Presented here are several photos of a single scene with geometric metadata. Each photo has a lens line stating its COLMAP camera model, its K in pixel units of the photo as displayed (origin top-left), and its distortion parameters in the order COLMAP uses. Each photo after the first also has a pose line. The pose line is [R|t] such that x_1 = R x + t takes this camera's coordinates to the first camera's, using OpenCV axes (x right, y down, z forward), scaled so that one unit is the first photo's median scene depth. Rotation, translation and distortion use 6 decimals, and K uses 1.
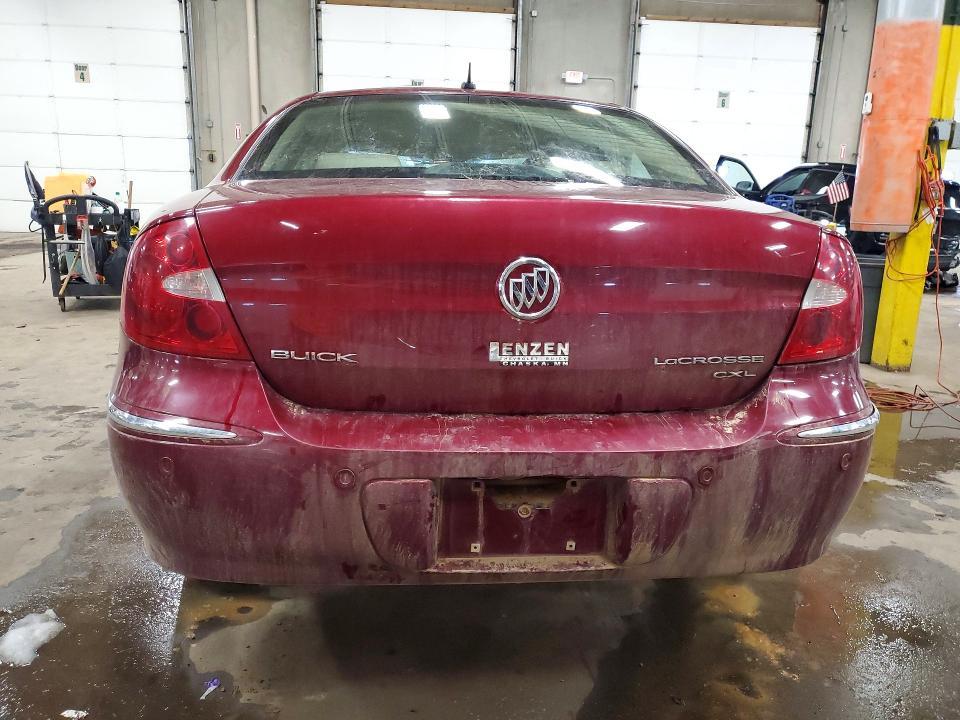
lens RADIAL K [[745.6, 0, 480.0], [0, 745.6, 360.0], [0, 0, 1]] dist [-0.002955, 0.038811]
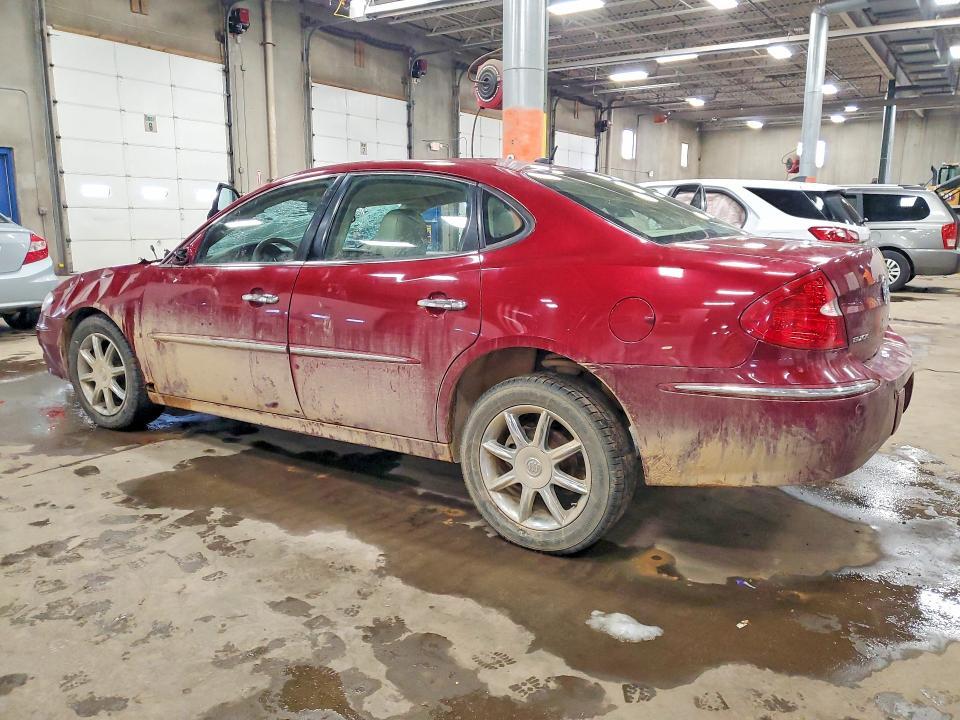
lens RADIAL K [[745.6, 0, 480.0], [0, 745.6, 360.0], [0, 0, 1]] dist [-0.002955, 0.038811]
pose [[0.649503, -0.169111, 0.741315, -0.192014], [0.183113, 0.981048, 0.063364, -0.021527], [-0.737981, 0.094590, 0.668160, 0.038145]]
